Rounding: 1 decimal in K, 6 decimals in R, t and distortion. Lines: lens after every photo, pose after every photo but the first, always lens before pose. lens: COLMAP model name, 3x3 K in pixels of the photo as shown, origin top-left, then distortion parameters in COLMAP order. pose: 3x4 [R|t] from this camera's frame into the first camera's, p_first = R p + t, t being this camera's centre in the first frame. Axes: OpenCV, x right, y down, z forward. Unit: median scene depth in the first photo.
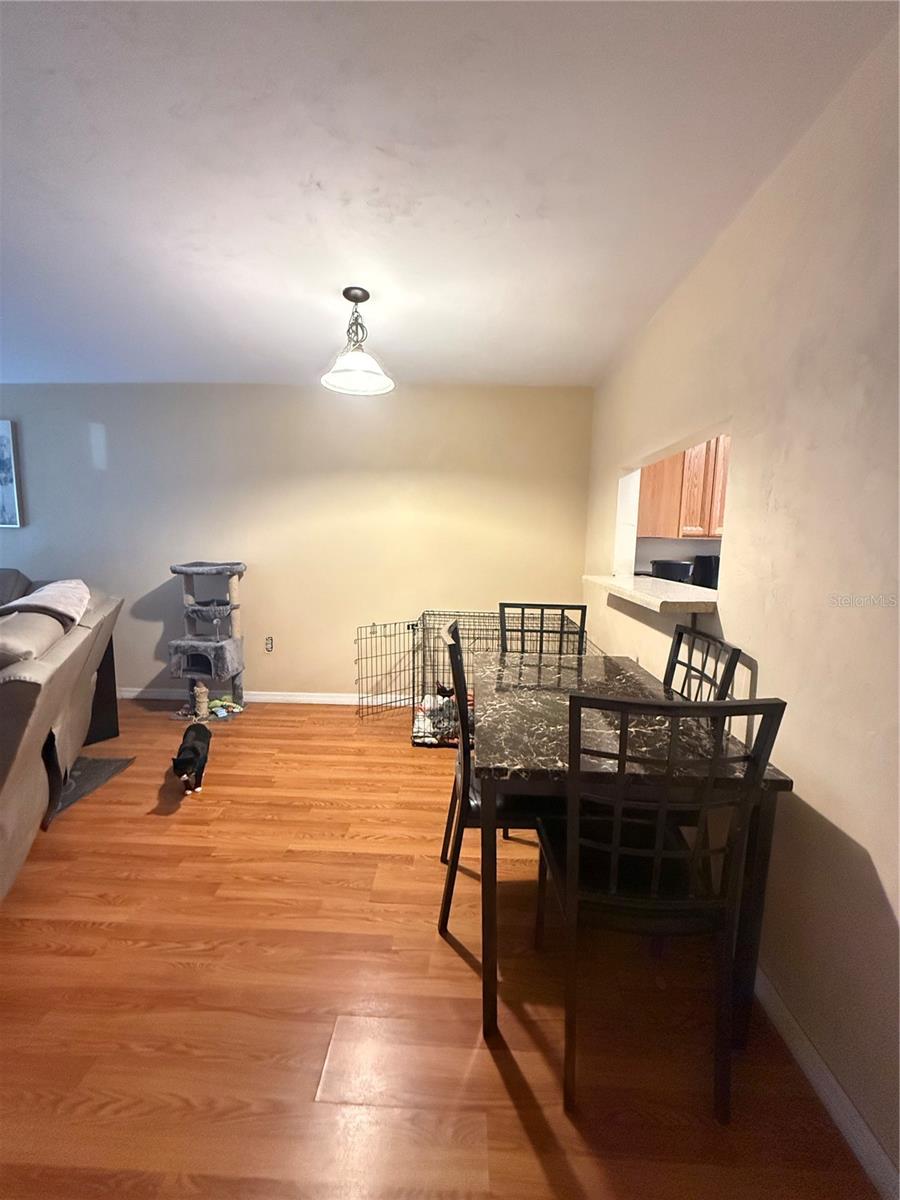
lens RADIAL K [[482.6, 0, 451.0], [0, 482.6, 596.3], [0, 0, 1]] dist [0.002212, 0.000970]
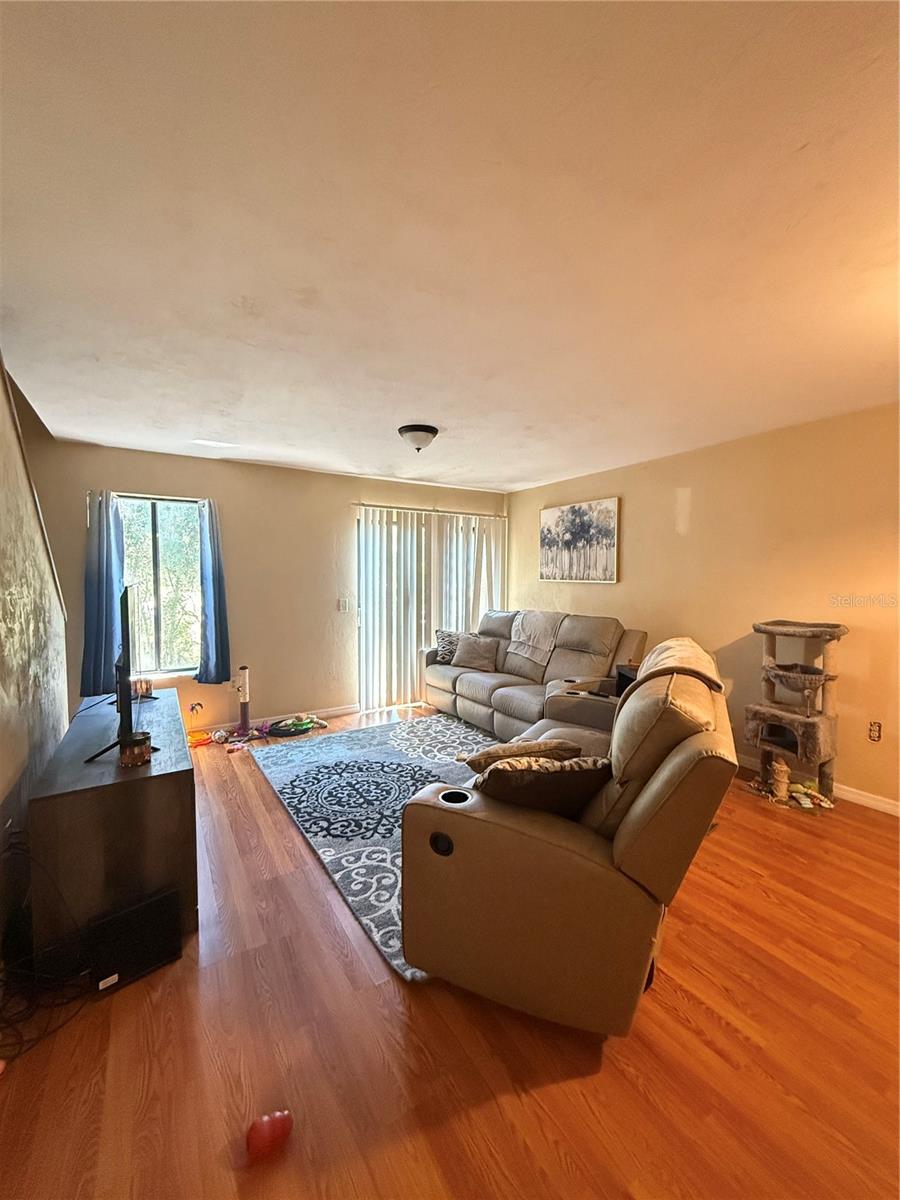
lens RADIAL K [[482.6, 0, 451.0], [0, 482.6, 596.3], [0, 0, 1]] dist [0.002212, 0.000970]
pose [[0.563762, 0.019713, -0.825702, -0.135245], [-0.096300, 0.994465, -0.042009, -0.019959], [0.820304, 0.103198, 0.562540, -0.016058]]
